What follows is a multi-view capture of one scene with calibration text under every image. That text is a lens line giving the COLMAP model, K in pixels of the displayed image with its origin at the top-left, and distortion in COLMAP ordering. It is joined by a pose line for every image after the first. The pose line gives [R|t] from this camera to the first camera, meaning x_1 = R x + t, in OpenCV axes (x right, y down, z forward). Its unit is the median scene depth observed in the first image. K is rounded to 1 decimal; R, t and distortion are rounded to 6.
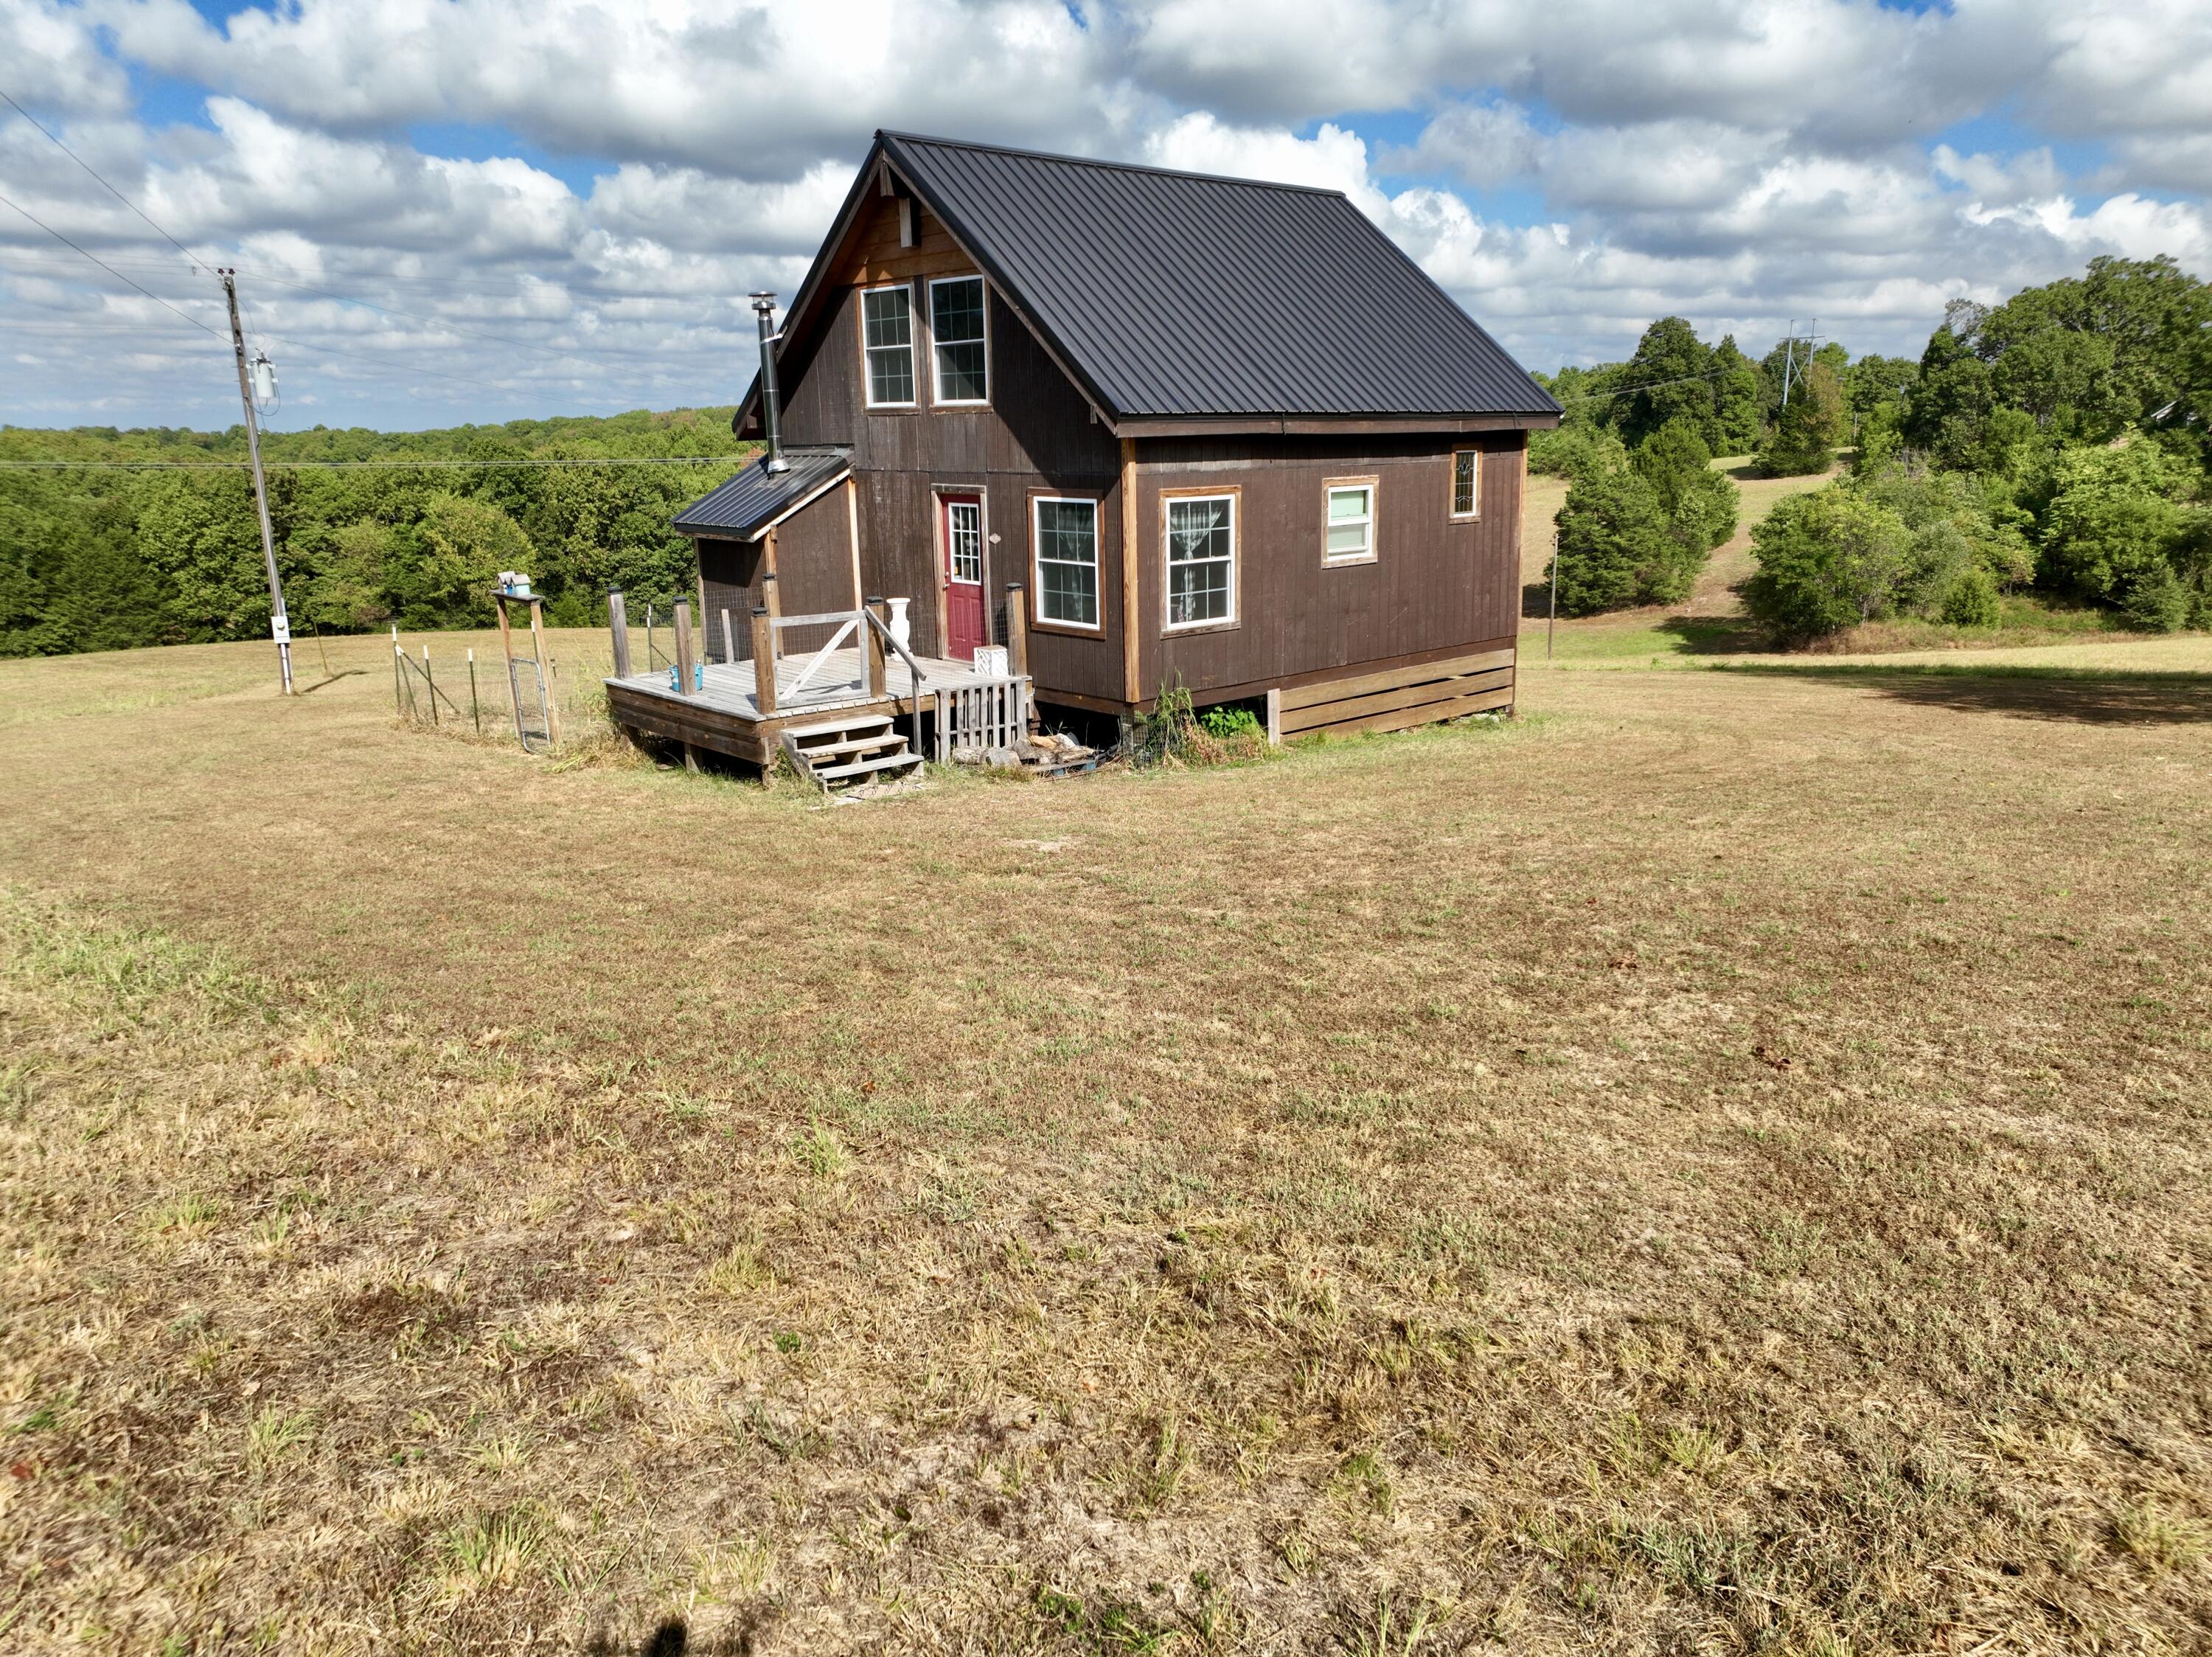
lens RADIAL K [[1553.9, 0, 1106.4], [0, 1553.9, 831.9], [0, 0, 1]] dist [0.007606, 0.000383]
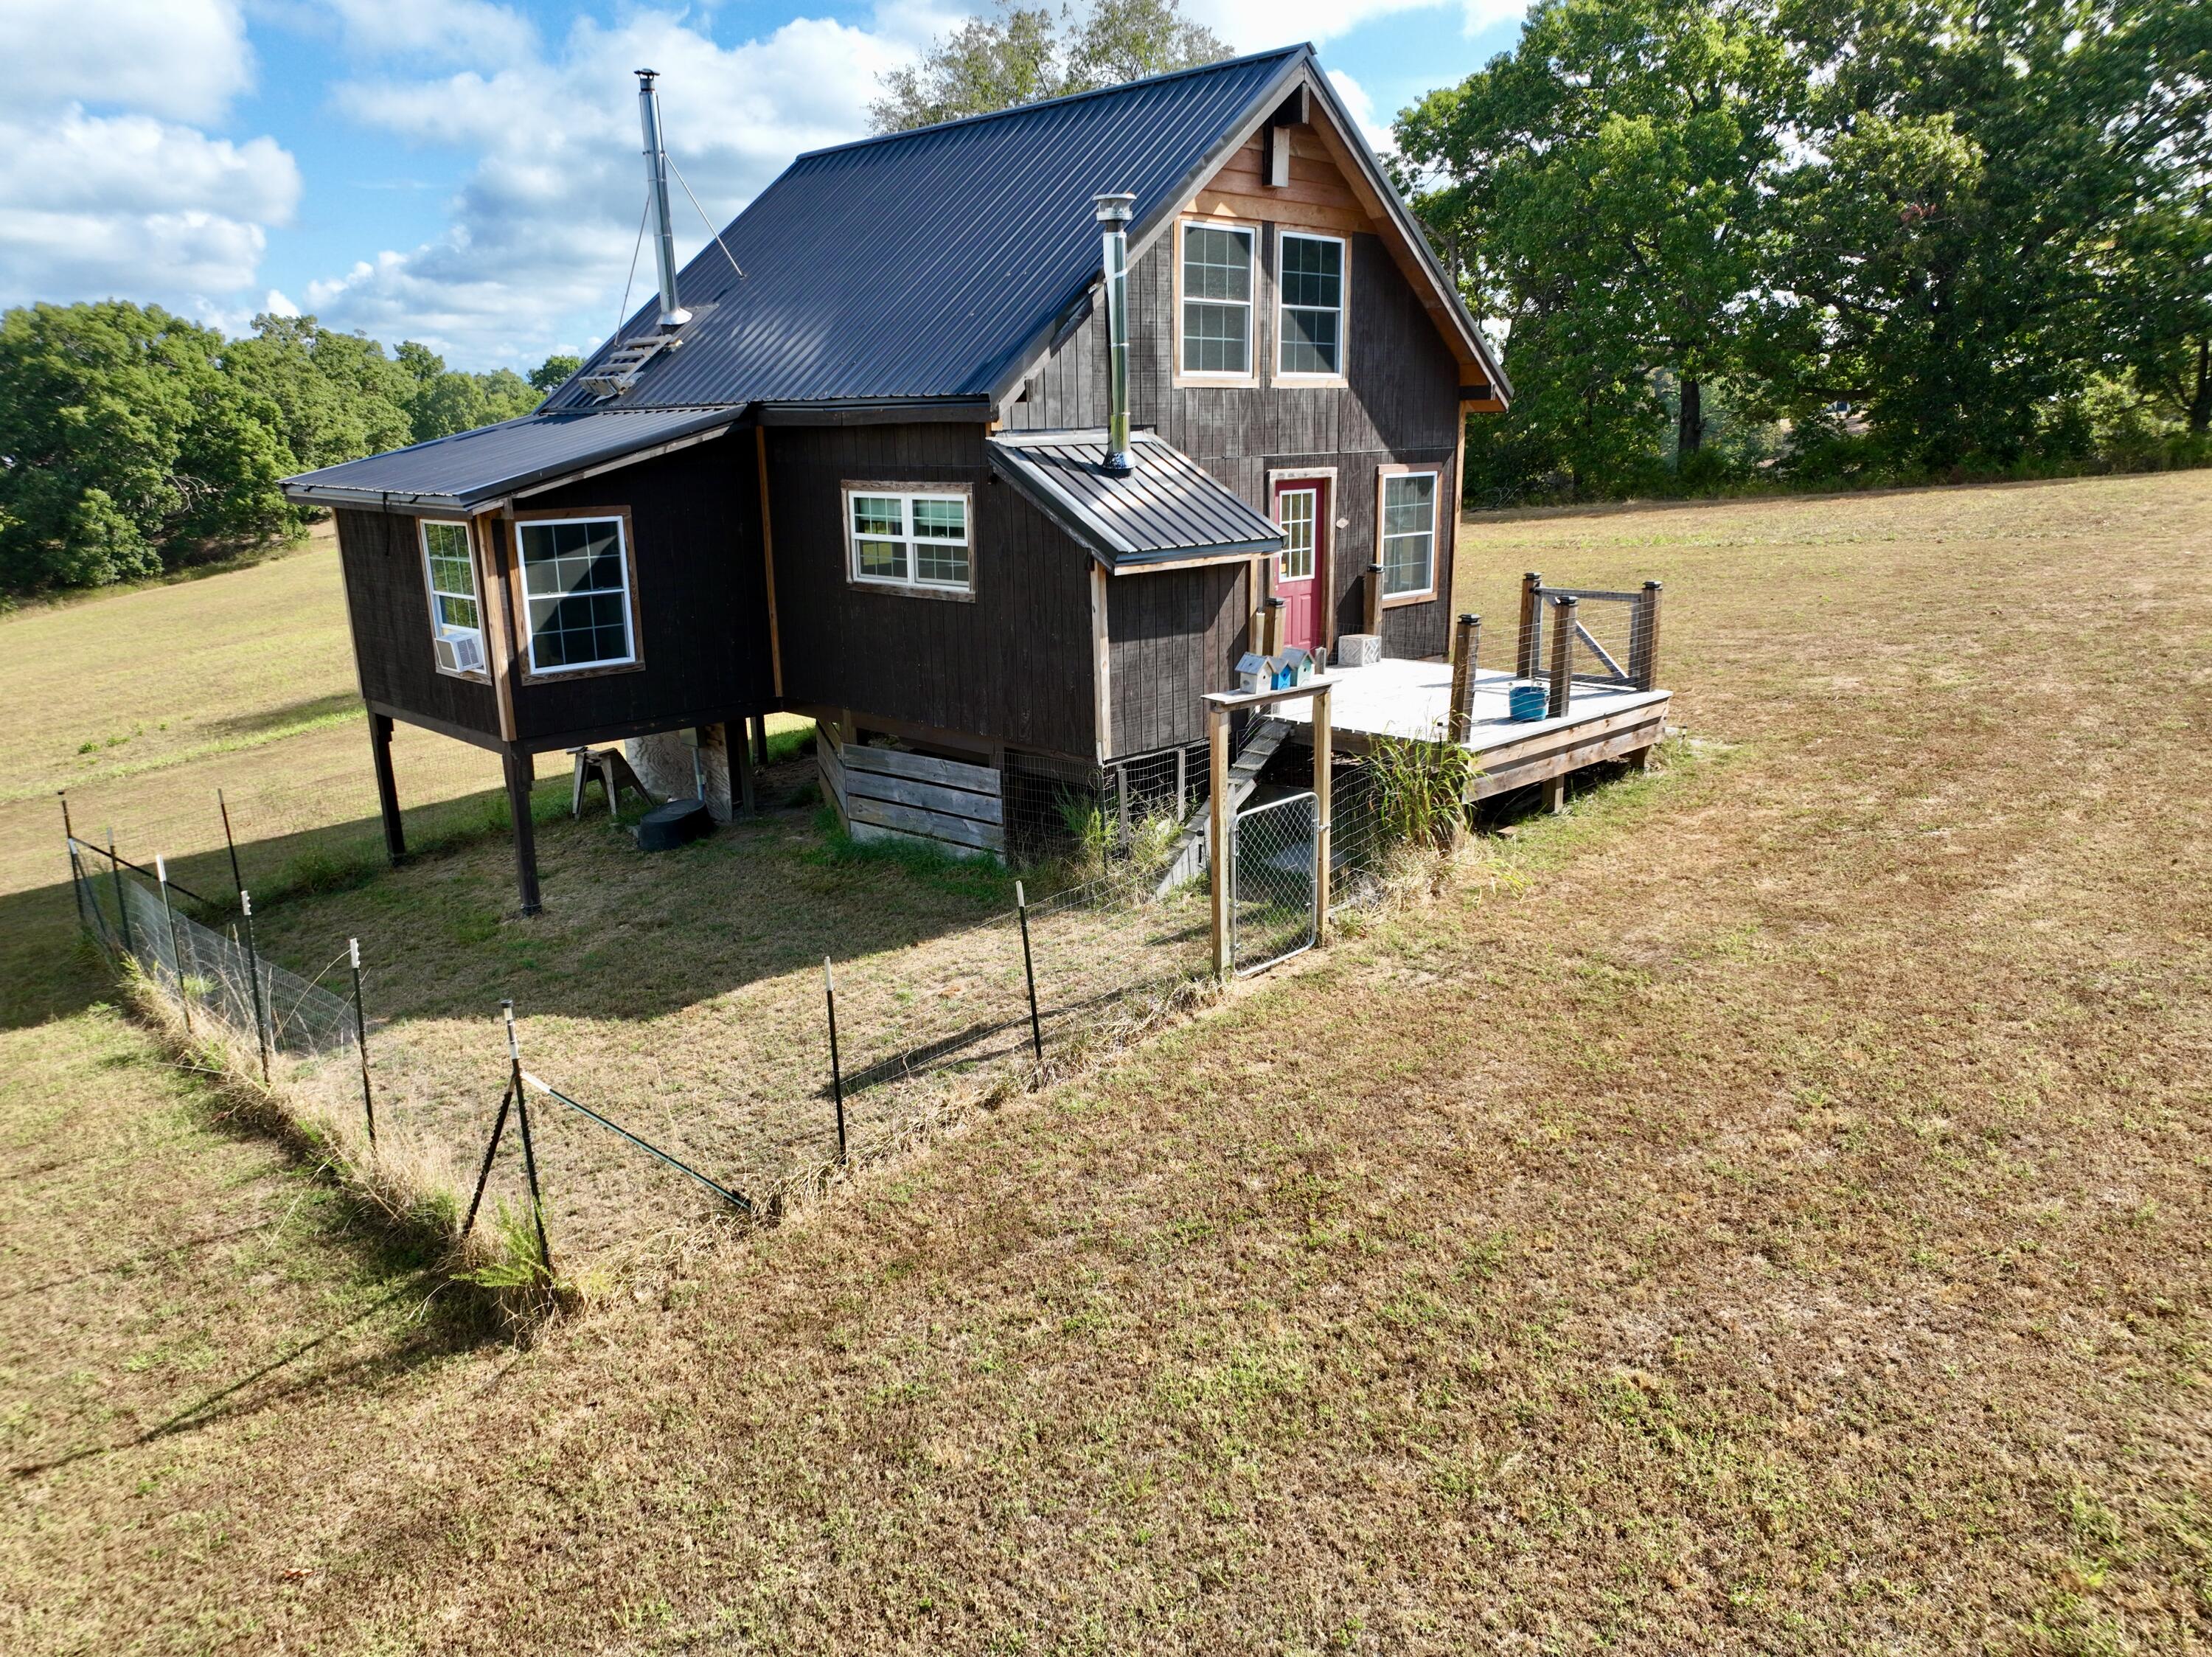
lens RADIAL K [[1553.9, 0, 1093.5], [0, 1553.9, 827.6], [0, 0, 1]] dist [0.007606, 0.000383]
pose [[-0.043367, -0.242120, 0.969277, -0.168795], [0.263560, 0.933048, 0.244862, -0.047365], [-0.963668, 0.266082, 0.023349, 0.193768]]
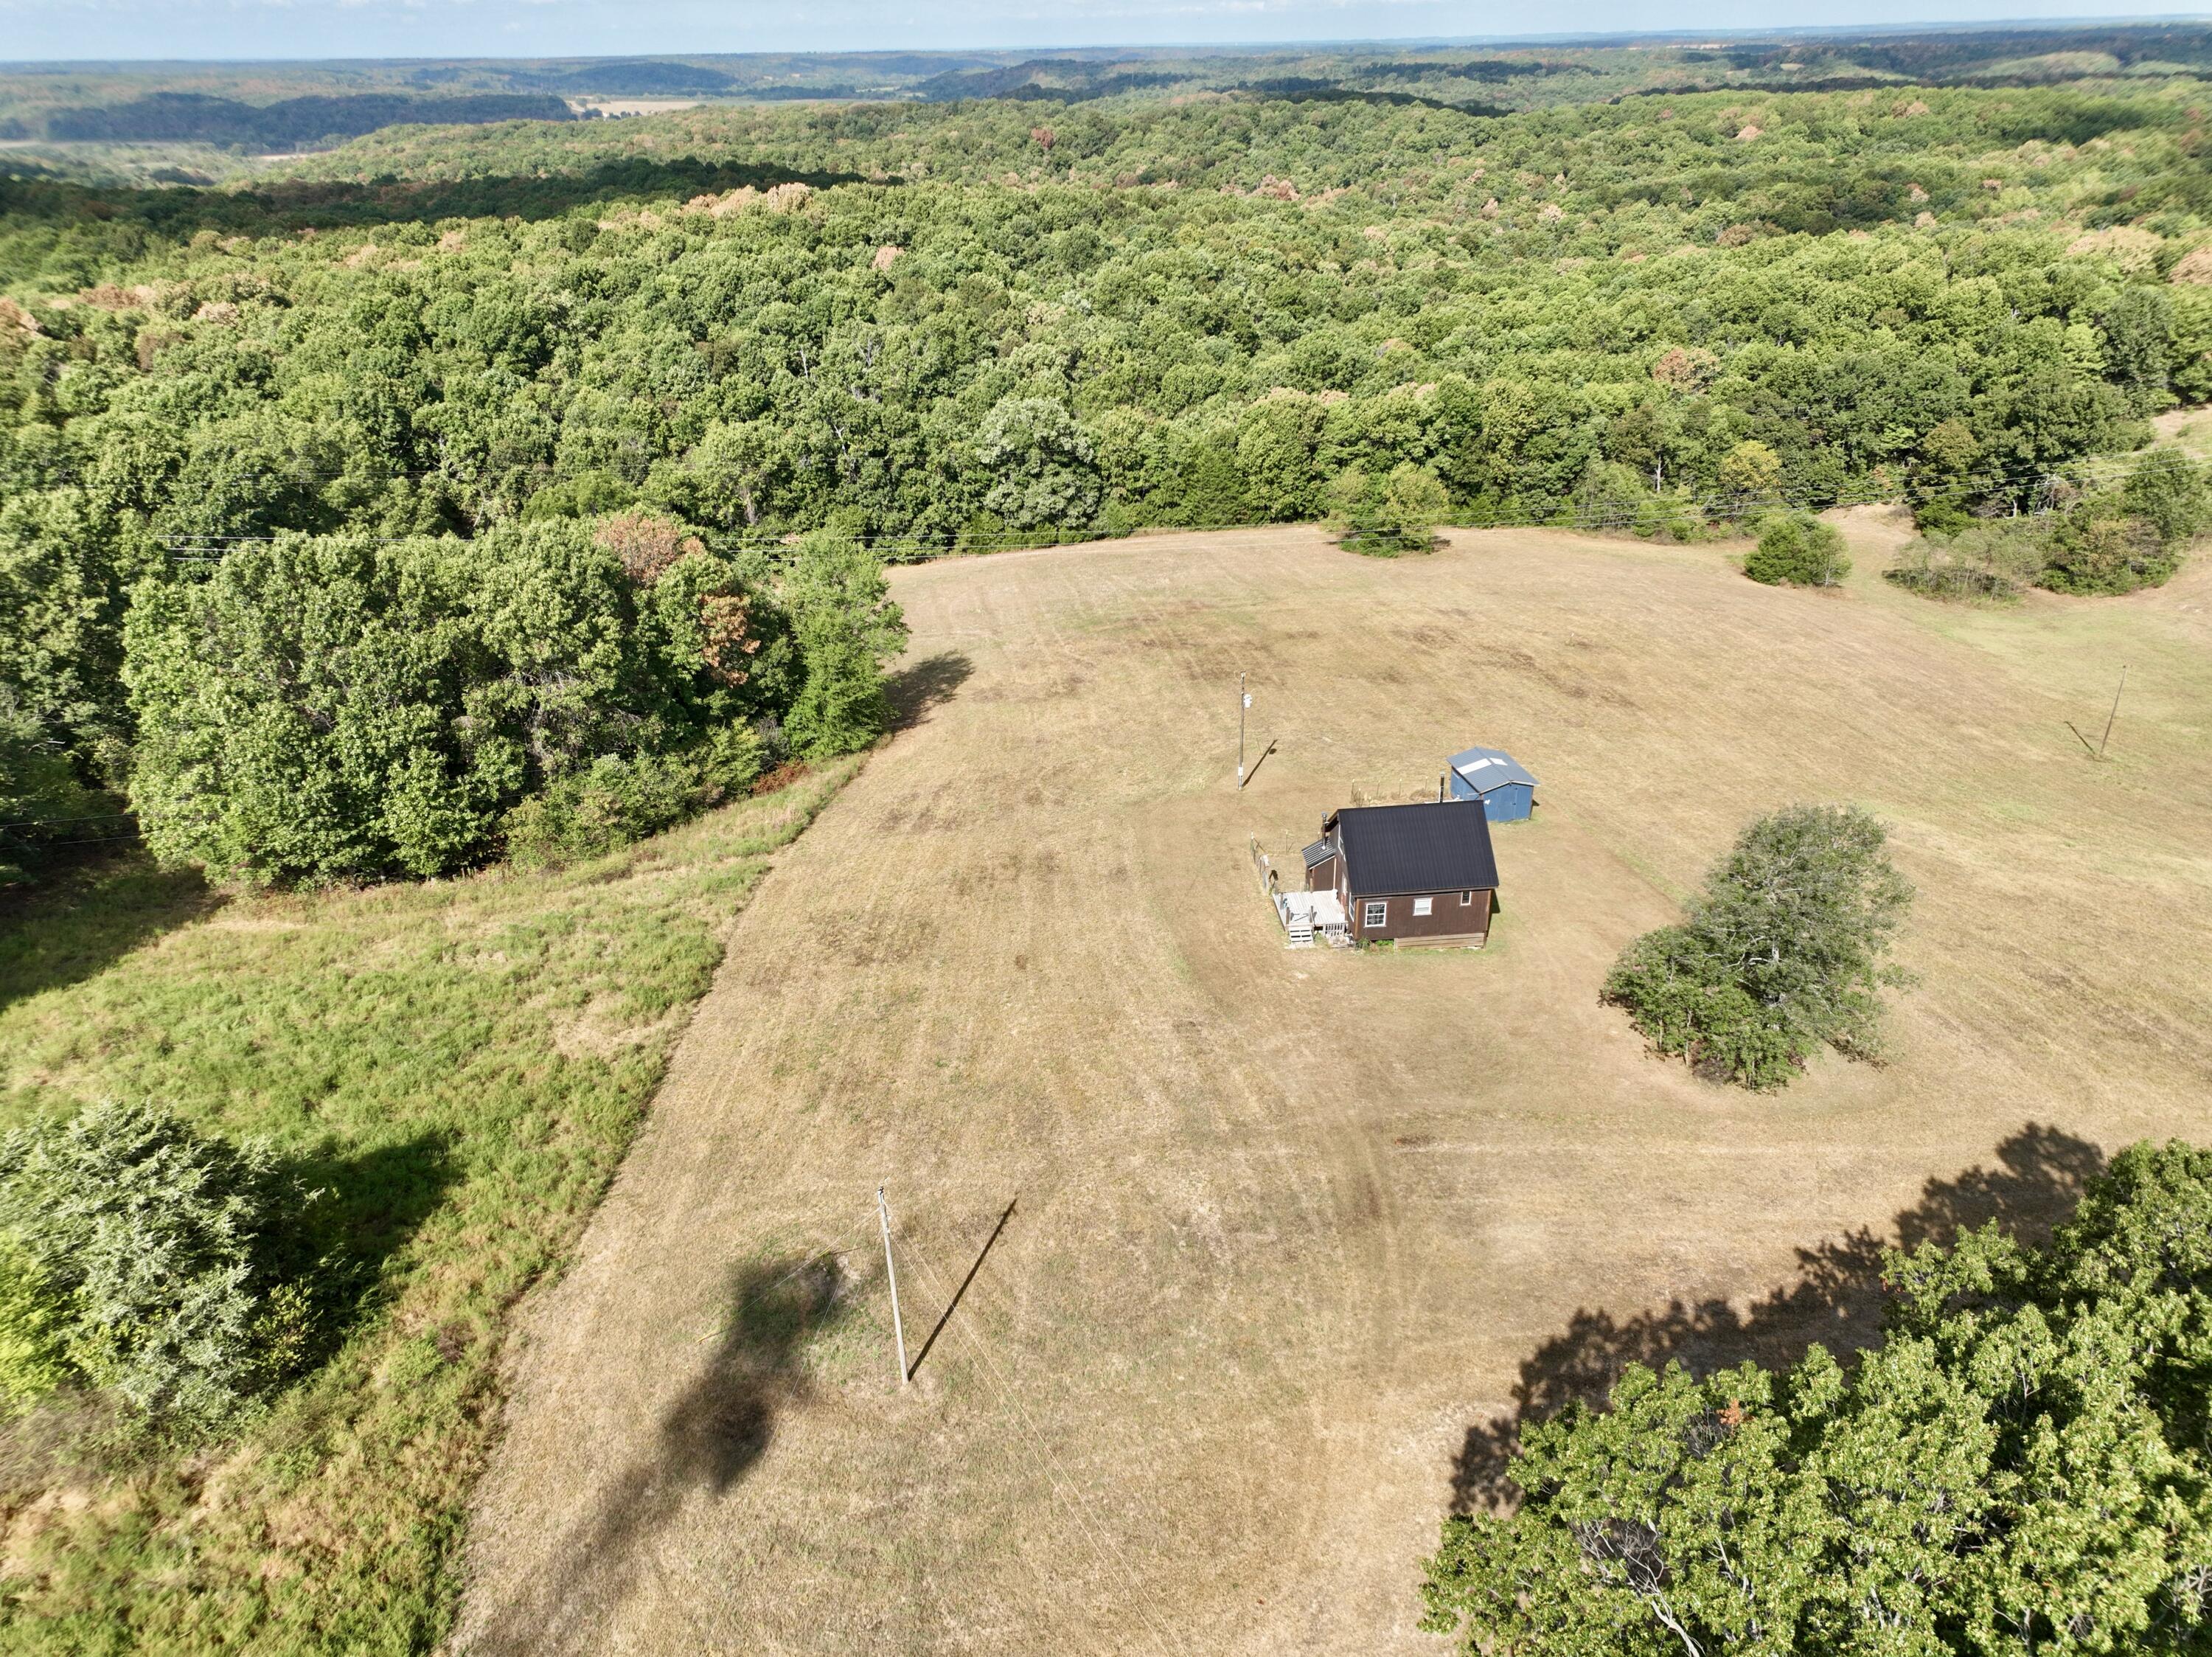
lens RADIAL K [[1553.9, 0, 1109.1], [0, 1553.9, 829.2], [0, 0, 1]] dist [0.007606, 0.000383]
pose [[0.801829, 0.271110, -0.532513, 0.304662], [-0.145336, 0.952875, 0.266282, -0.255440], [0.579610, -0.136120, 0.803445, -0.537714]]
